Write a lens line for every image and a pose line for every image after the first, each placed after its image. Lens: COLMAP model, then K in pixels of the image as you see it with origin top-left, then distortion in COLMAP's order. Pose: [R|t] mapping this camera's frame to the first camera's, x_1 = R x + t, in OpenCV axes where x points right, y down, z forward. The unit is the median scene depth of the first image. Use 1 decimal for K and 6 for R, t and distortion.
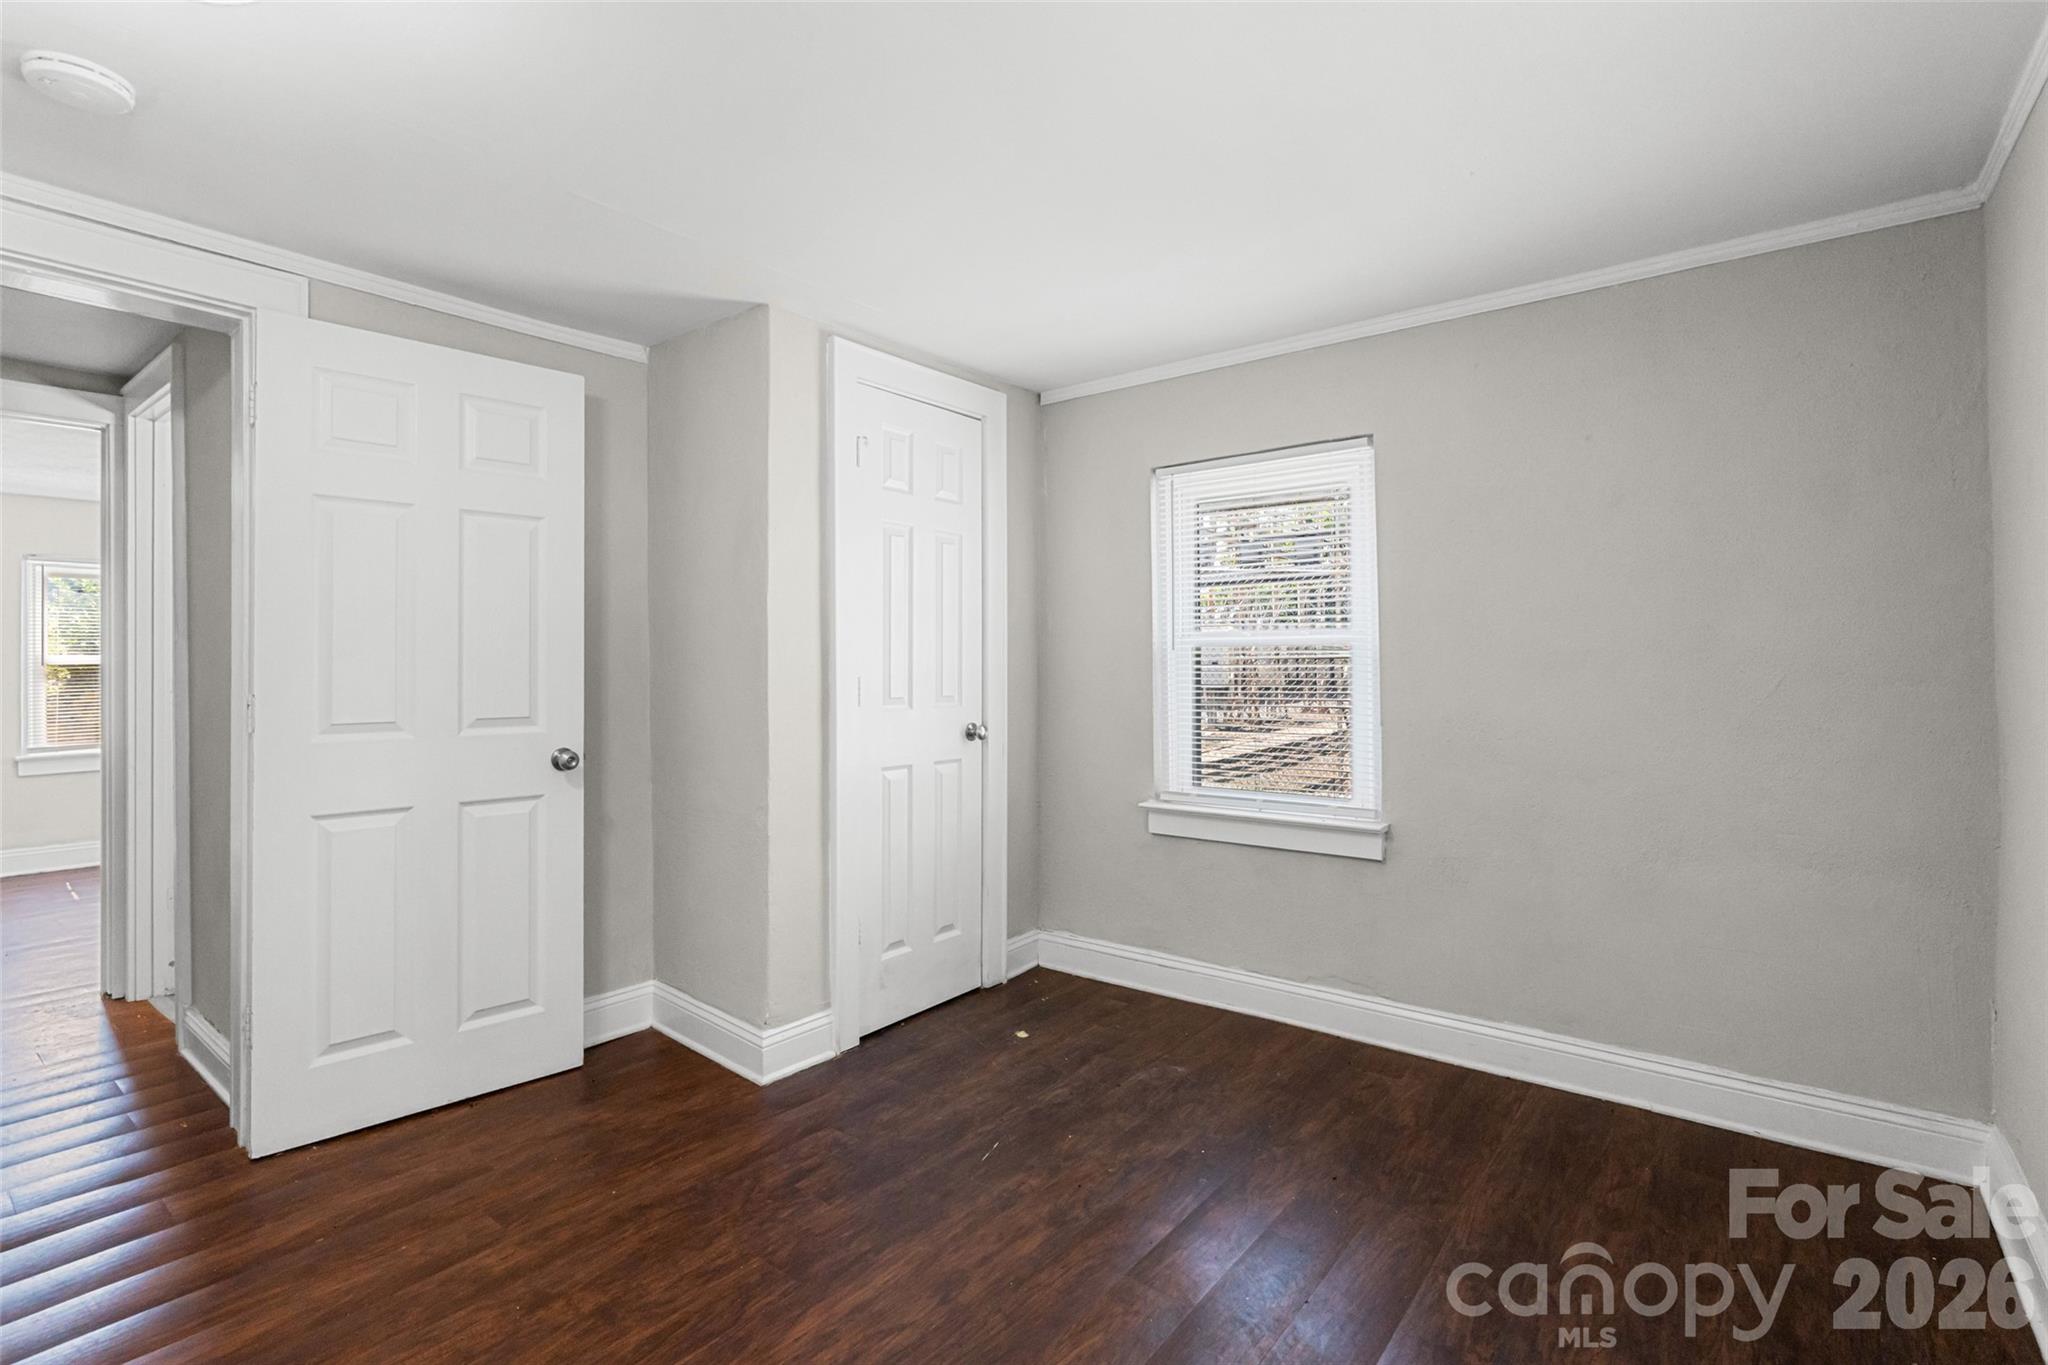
lens RADIAL K [[949.1, 0, 1015.9], [0, 949.1, 658.3], [0, 0, 1]] dist [-0.004292, -0.000520]
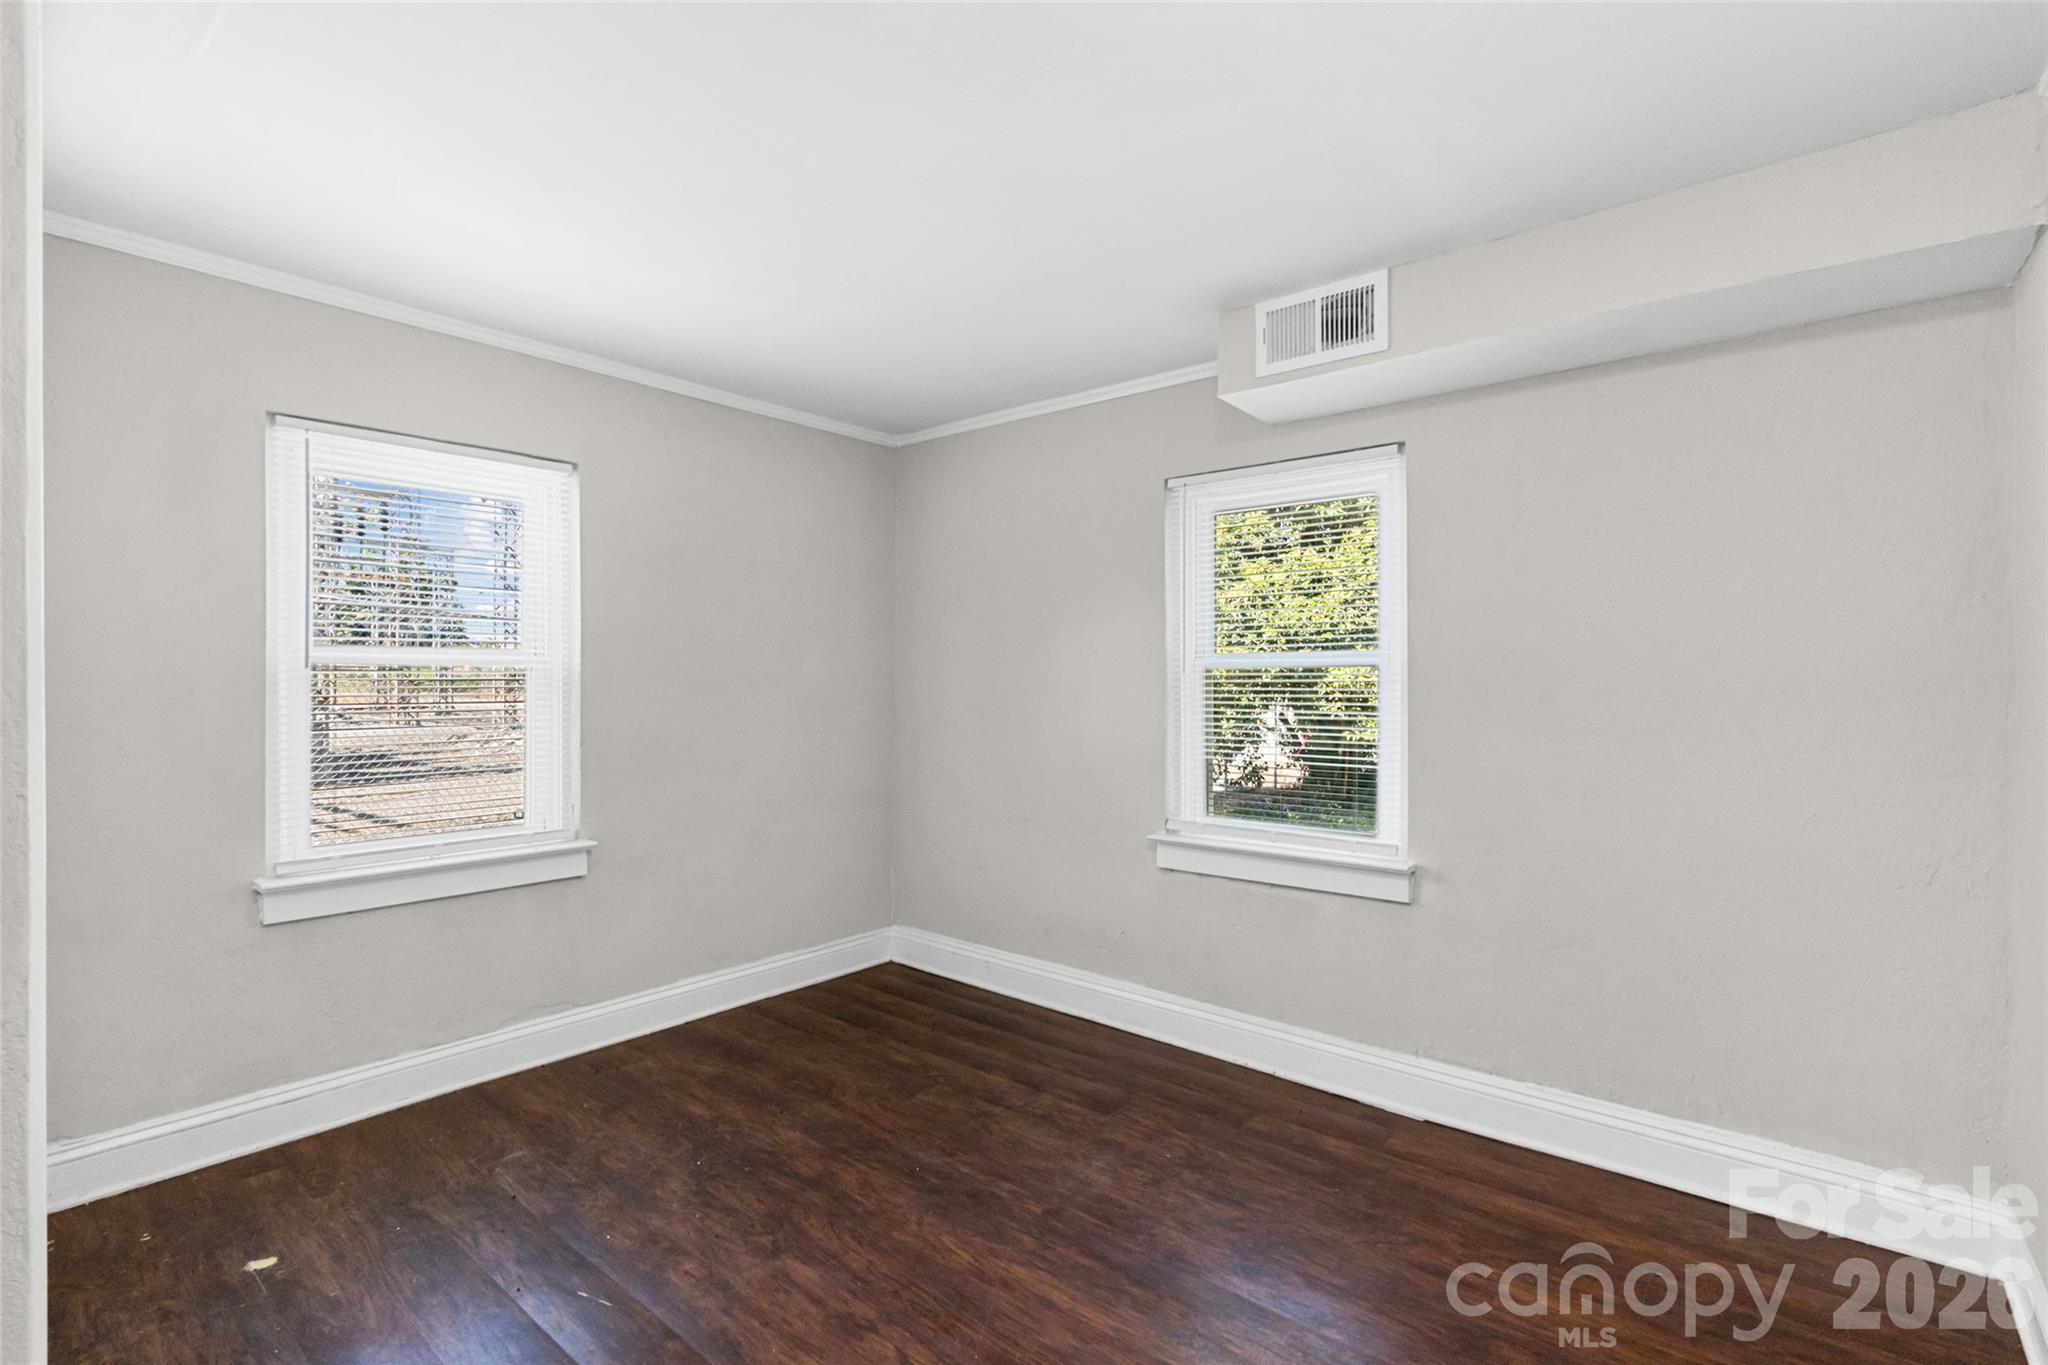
lens RADIAL K [[949.1, 0, 1010.6], [0, 949.1, 685.4], [0, 0, 1]] dist [-0.004292, -0.000520]
pose [[0.038078, -0.000750, 0.999274, -0.685773], [-0.008950, 0.999959, 0.001092, -0.000715], [-0.999235, -0.008985, 0.038070, 0.528525]]
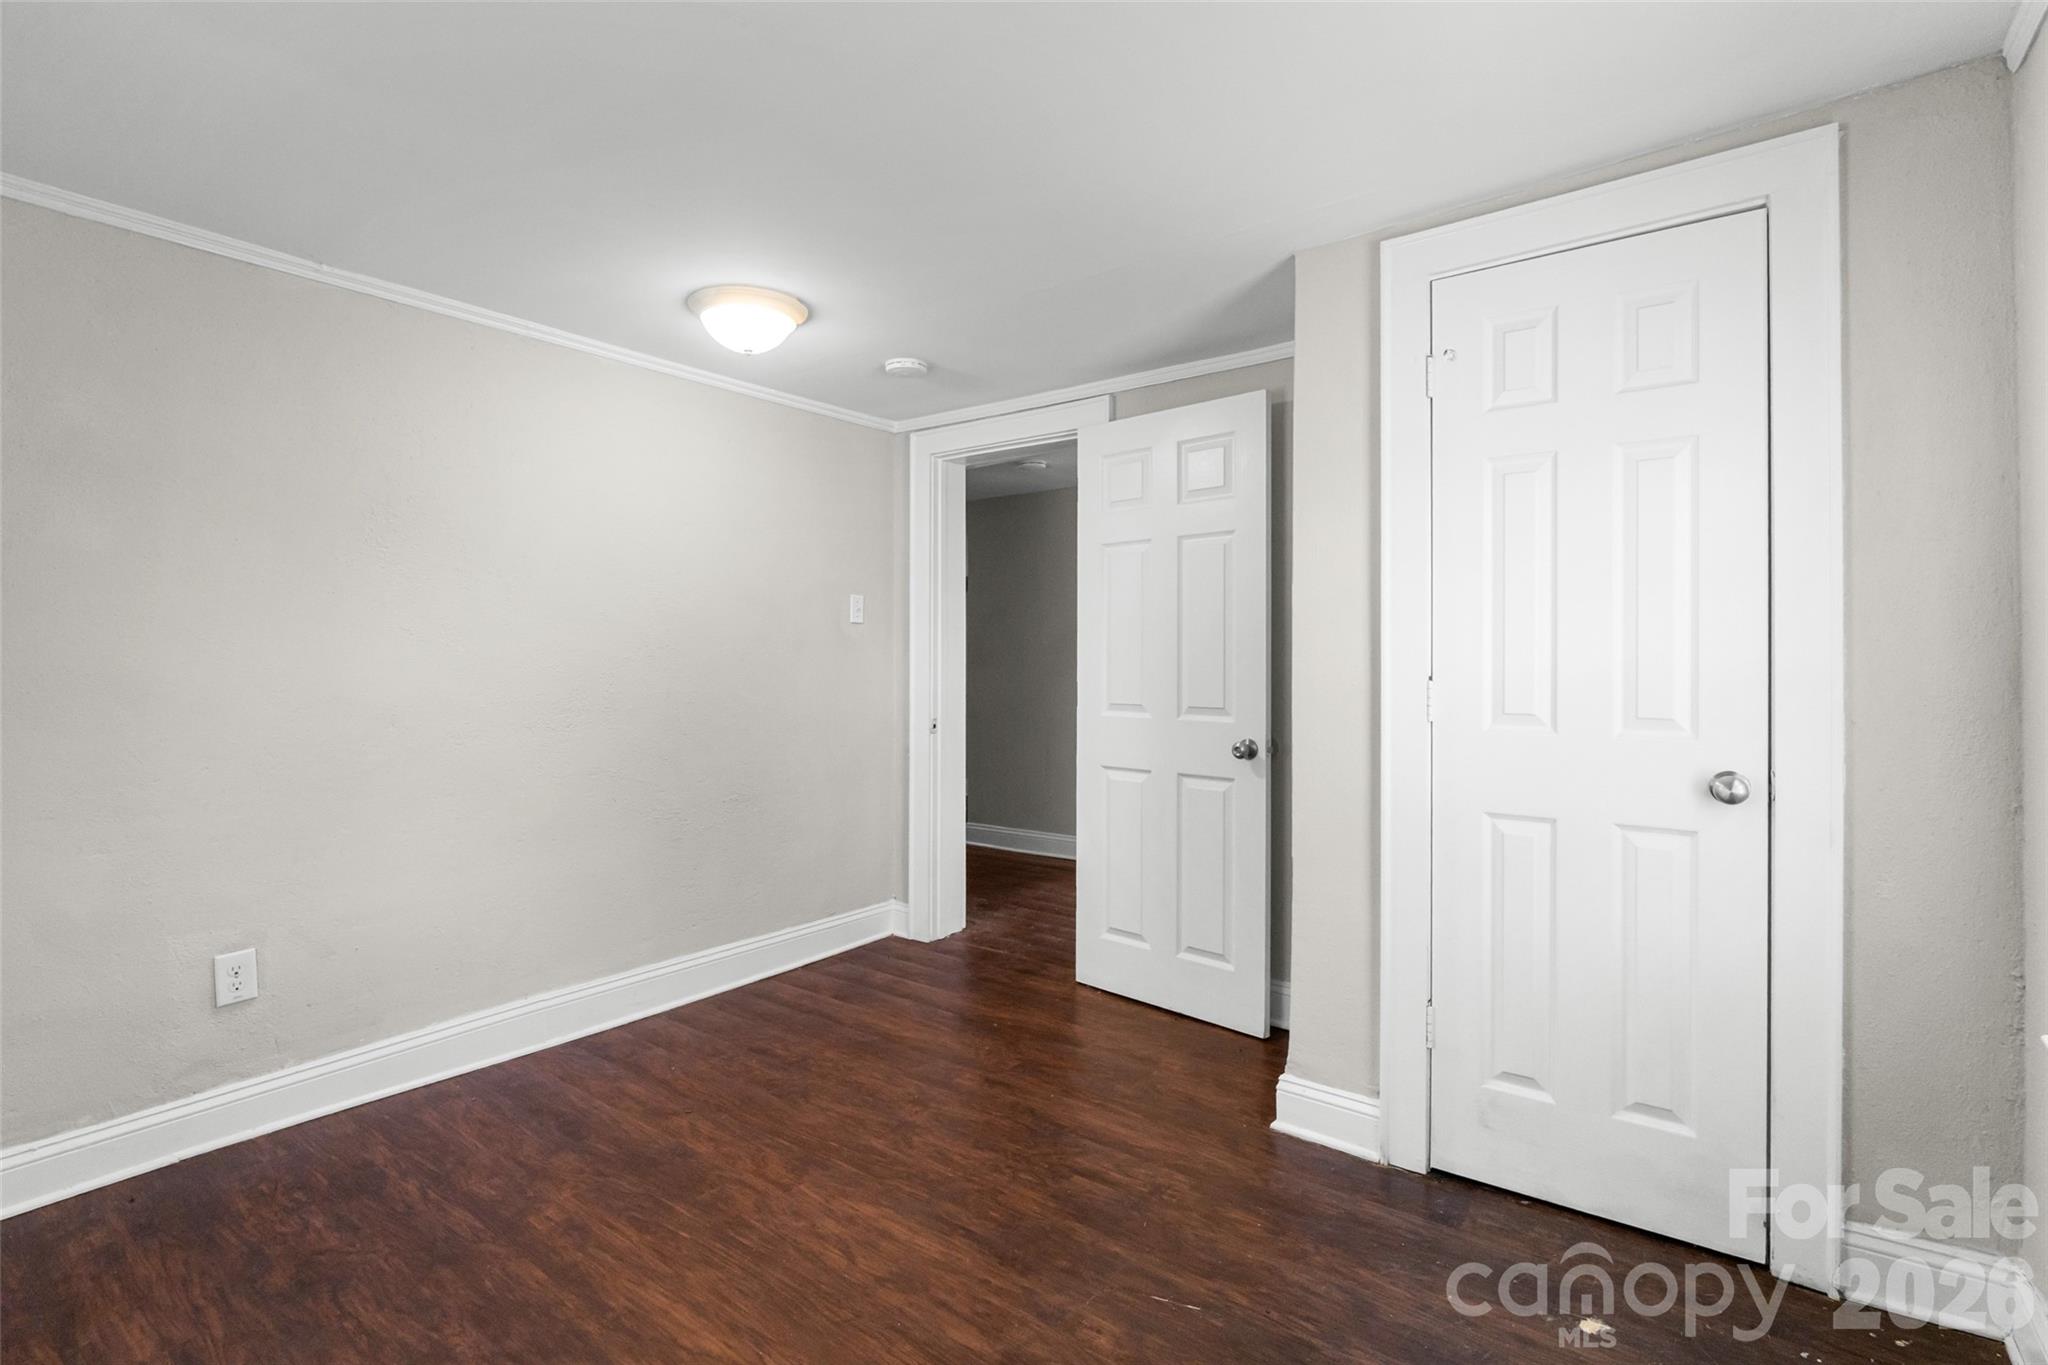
lens RADIAL K [[949.1, 0, 1026.1], [0, 949.1, 664.2], [0, 0, 1]] dist [-0.004292, -0.000520]
pose [[0.031893, 0.008608, -0.999454, 0.617528], [0.006269, 0.999942, 0.008812, -0.002502], [0.999472, -0.006547, 0.031837, 0.727067]]
